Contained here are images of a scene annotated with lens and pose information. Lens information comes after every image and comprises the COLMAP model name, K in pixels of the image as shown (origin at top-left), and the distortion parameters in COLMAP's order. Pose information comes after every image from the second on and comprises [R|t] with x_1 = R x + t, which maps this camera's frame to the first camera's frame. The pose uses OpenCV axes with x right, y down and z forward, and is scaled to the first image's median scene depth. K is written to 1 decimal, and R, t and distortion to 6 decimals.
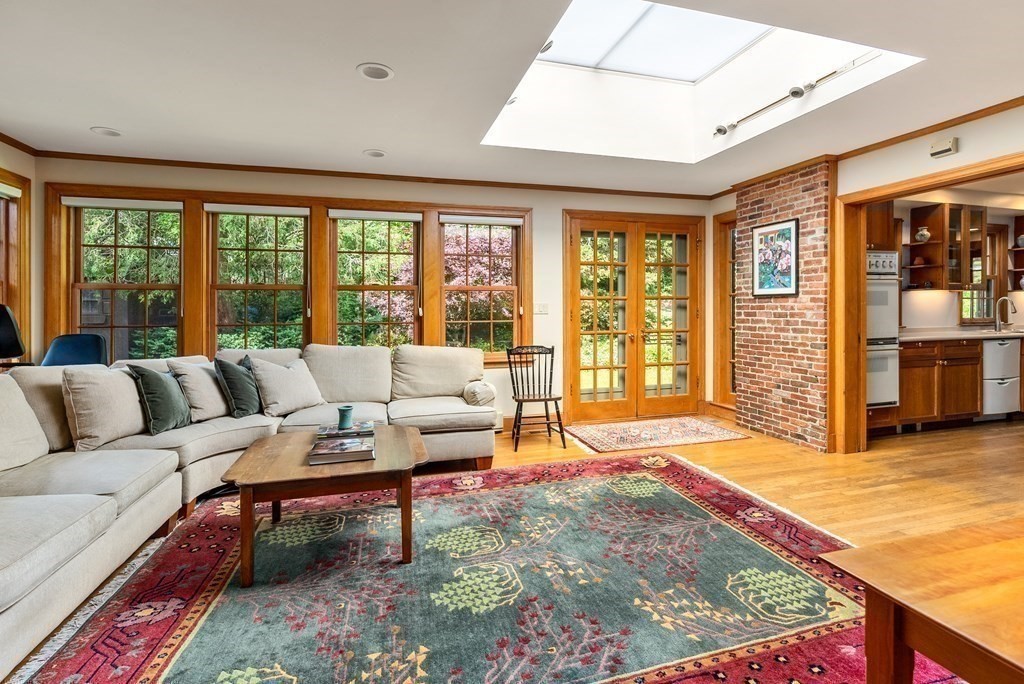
lens RADIAL K [[494.5, 0, 520.8], [0, 494.5, 308.6], [0, 0, 1]] dist [-0.009977, 0.001192]
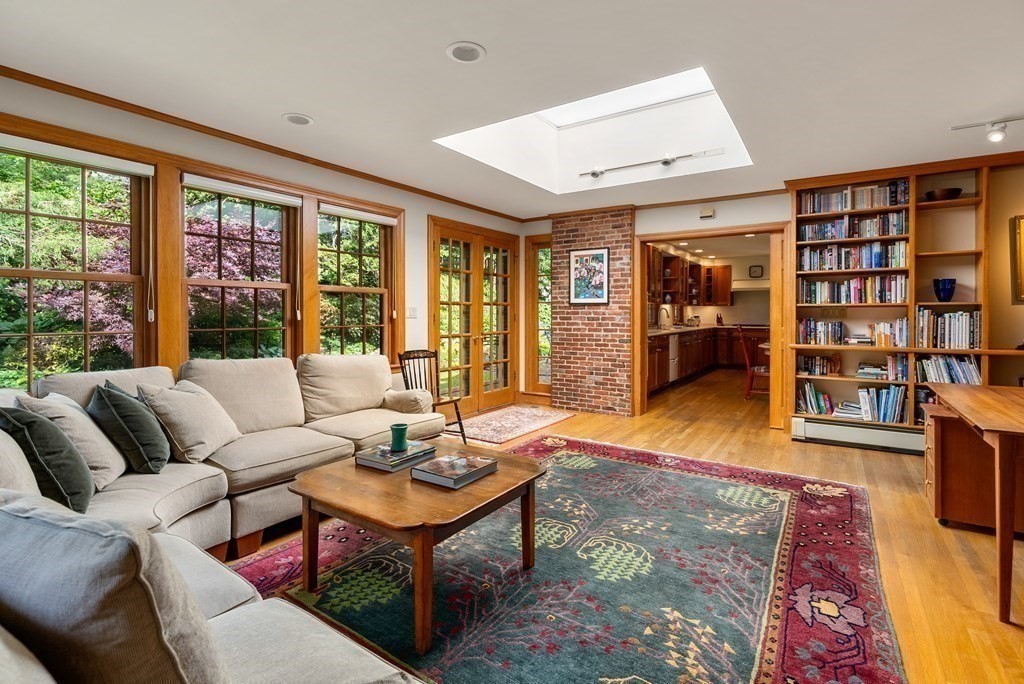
lens RADIAL K [[486.8, 0, 499.9], [0, 486.8, 316.0], [0, 0, 1]] dist [-0.010093, 0.001367]
pose [[0.767013, 0.003676, 0.641621, -0.542053], [-0.005575, 0.999984, 0.000936, 0.006003], [-0.641607, -0.004295, 0.767021, 0.173250]]
